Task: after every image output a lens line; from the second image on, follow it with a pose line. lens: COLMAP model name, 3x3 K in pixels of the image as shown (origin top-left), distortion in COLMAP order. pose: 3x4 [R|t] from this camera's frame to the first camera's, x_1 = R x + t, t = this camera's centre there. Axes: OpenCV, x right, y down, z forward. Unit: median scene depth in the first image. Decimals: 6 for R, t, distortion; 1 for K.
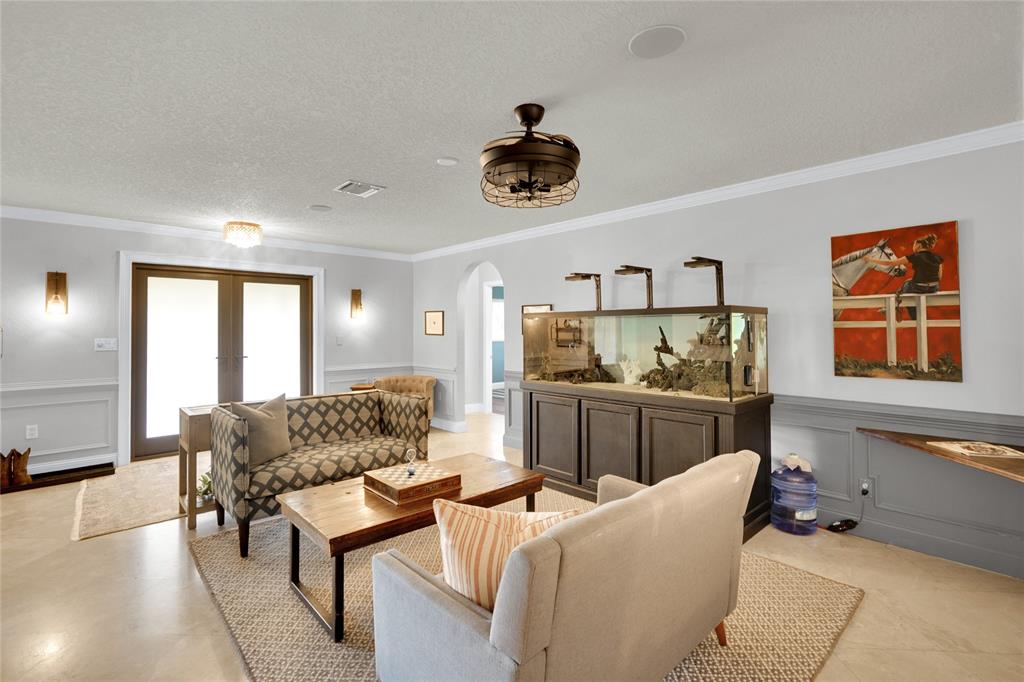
lens RADIAL K [[462.7, 0, 506.7], [0, 462.7, 337.3], [0, 0, 1]] dist [-0.040527, 0.008988]
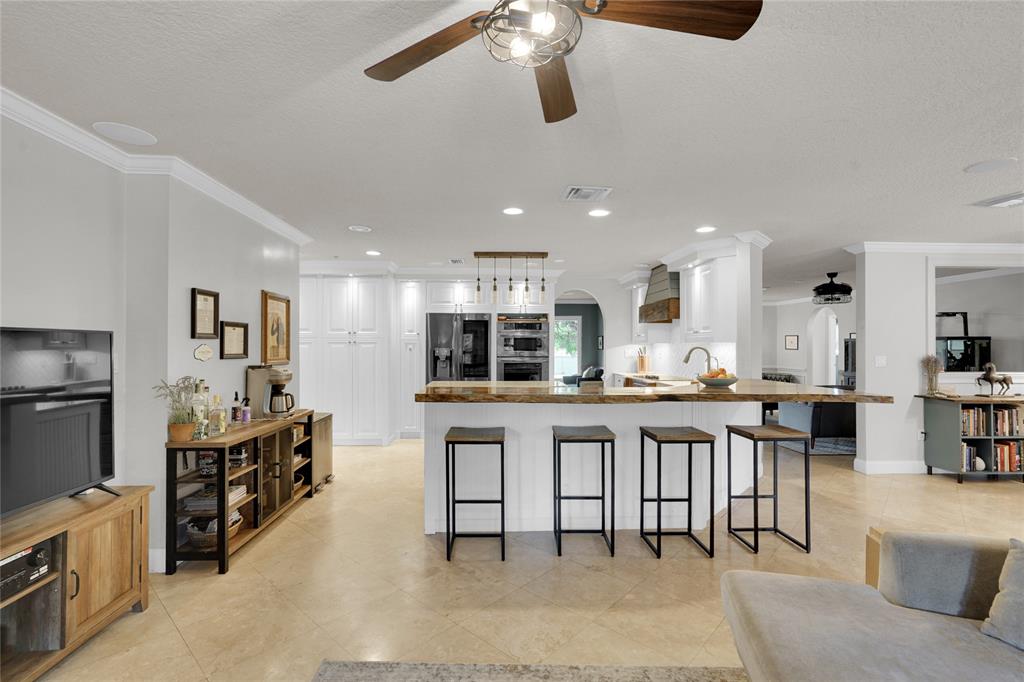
lens RADIAL K [[462.7, 0, 506.7], [0, 462.7, 337.3], [0, 0, 1]] dist [-0.040527, 0.008988]
pose [[0.761671, -0.002796, -0.647957, 0.173323], [-0.009468, 0.999836, -0.015444, -0.016873], [0.647894, 0.017898, 0.761520, -1.255407]]
